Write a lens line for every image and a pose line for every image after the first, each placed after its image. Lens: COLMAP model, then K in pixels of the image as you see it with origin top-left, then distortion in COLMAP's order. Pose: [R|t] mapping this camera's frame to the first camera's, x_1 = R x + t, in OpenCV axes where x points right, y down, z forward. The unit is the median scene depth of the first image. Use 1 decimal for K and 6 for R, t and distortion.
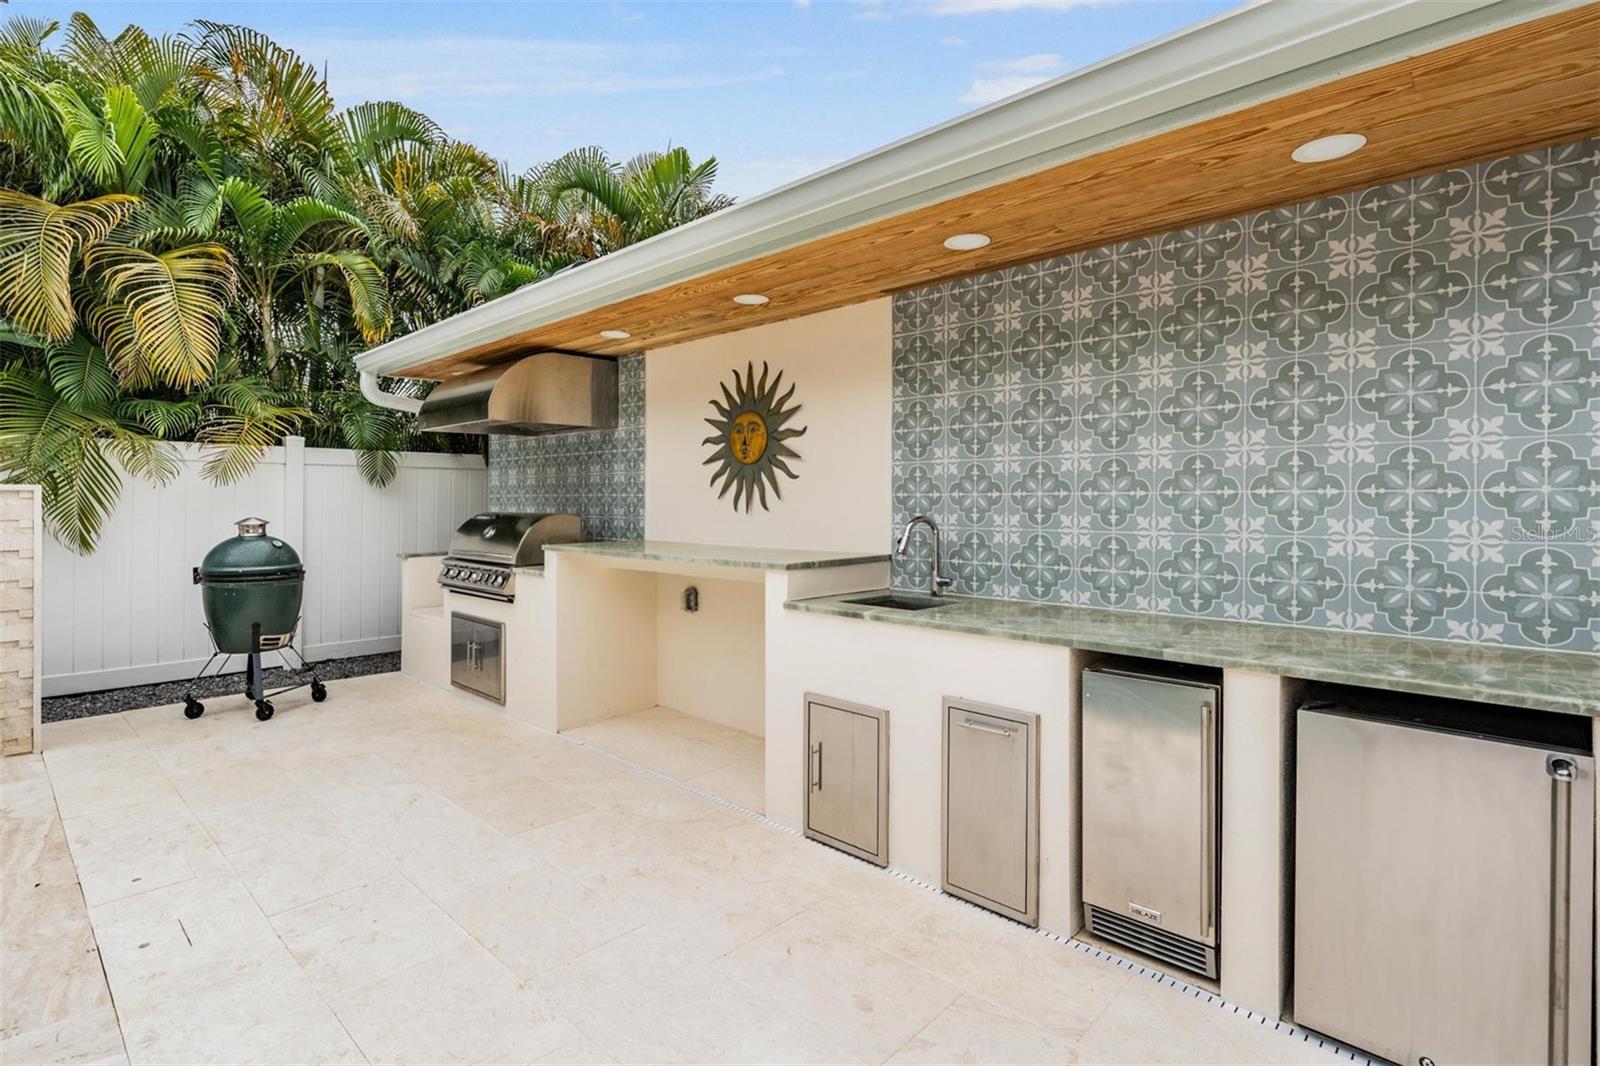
lens RADIAL K [[771.5, 0, 795.8], [0, 771.5, 506.2], [0, 0, 1]] dist [0.002857, 0.000063]
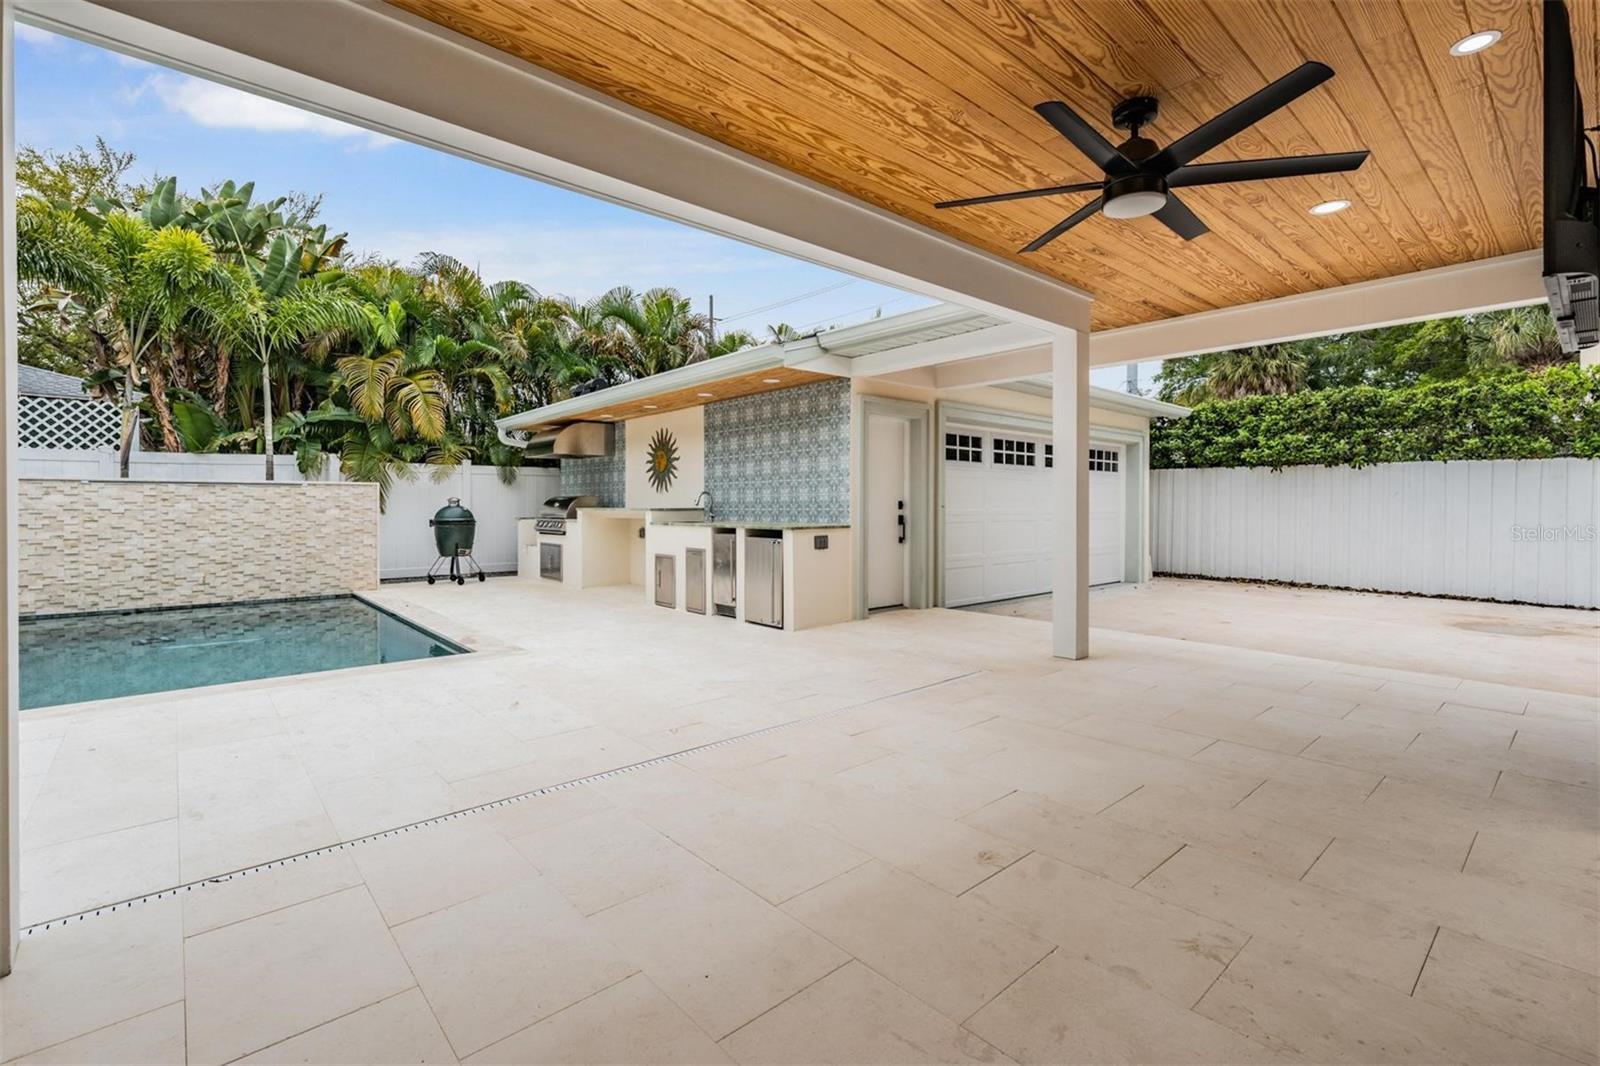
lens RADIAL K [[712.2, 0, 800.3], [0, 712.2, 511.6], [0, 0, 1]] dist [0.000656, 0.000054]
pose [[0.995566, -0.001847, -0.094052, 0.714073], [0.002083, 0.999995, 0.002414, 0.076019], [0.094047, -0.002599, 0.995564, -1.398592]]
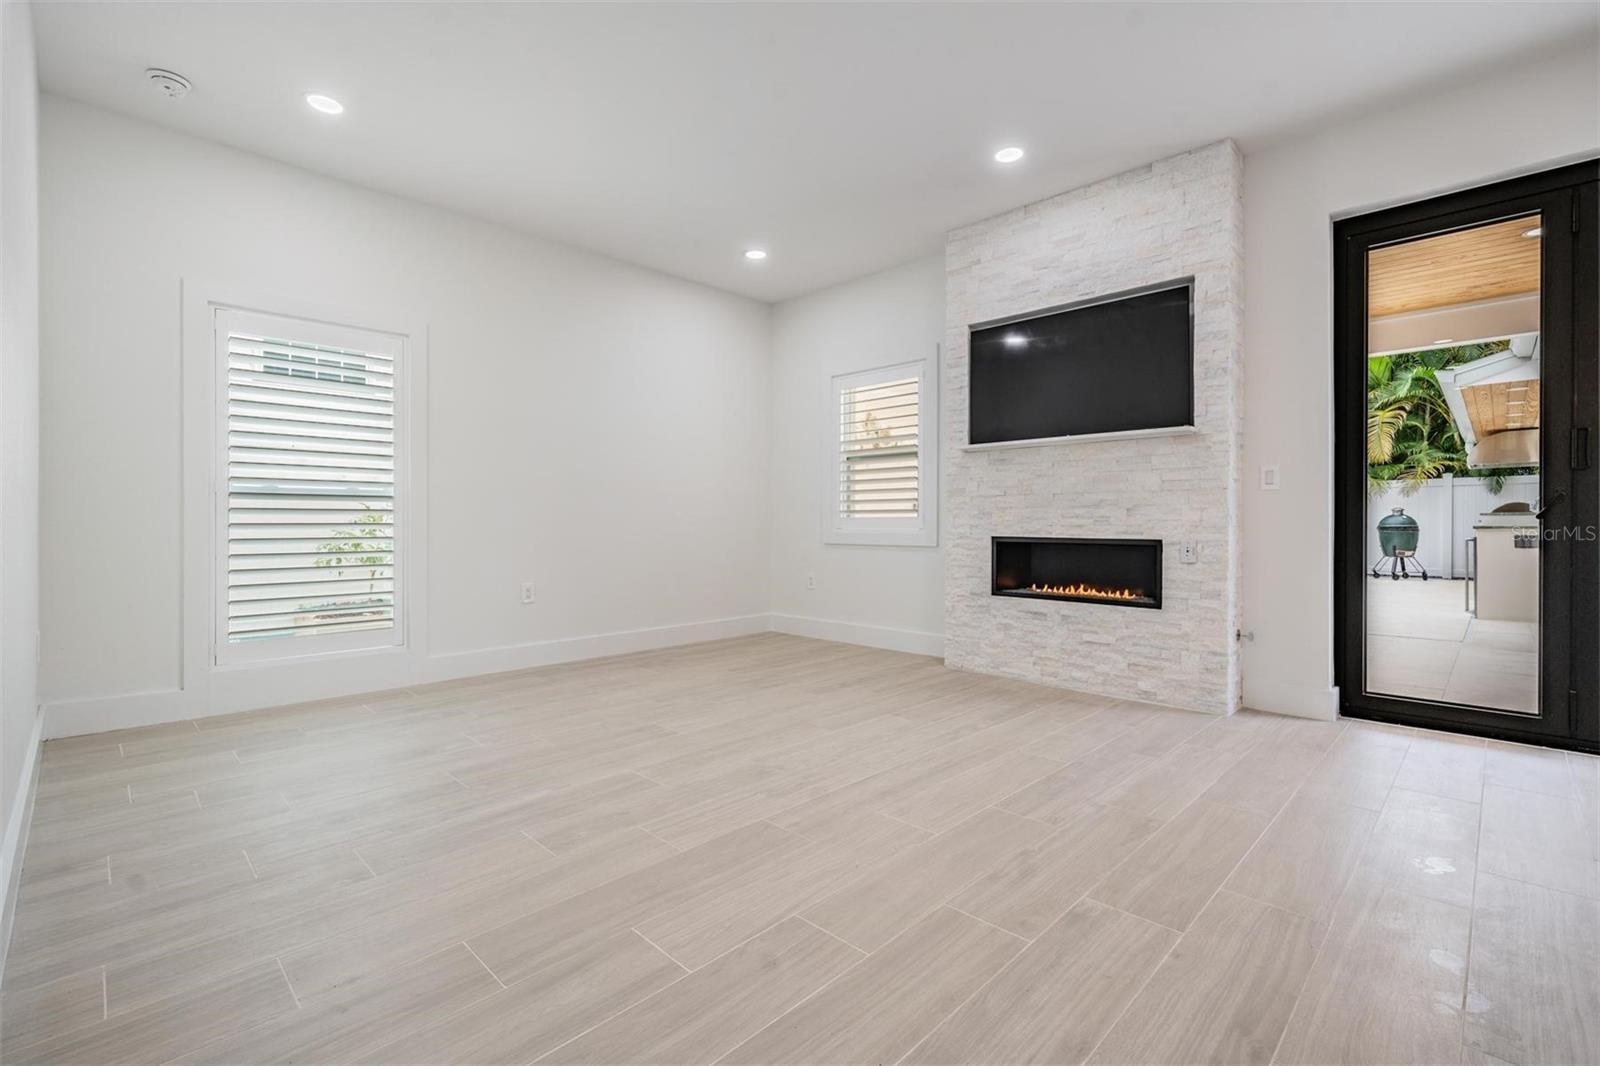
lens RADIAL K [[710.2, 0, 800.6], [0, 710.2, 529.8], [0, 0, 1]] dist [0.000862, 0.000171]
pose [[-0.027877, 0.002181, -0.999609, 2.638048], [-0.006066, 0.999979, 0.002351, 0.141947], [0.999593, 0.006130, -0.027863, -1.459817]]
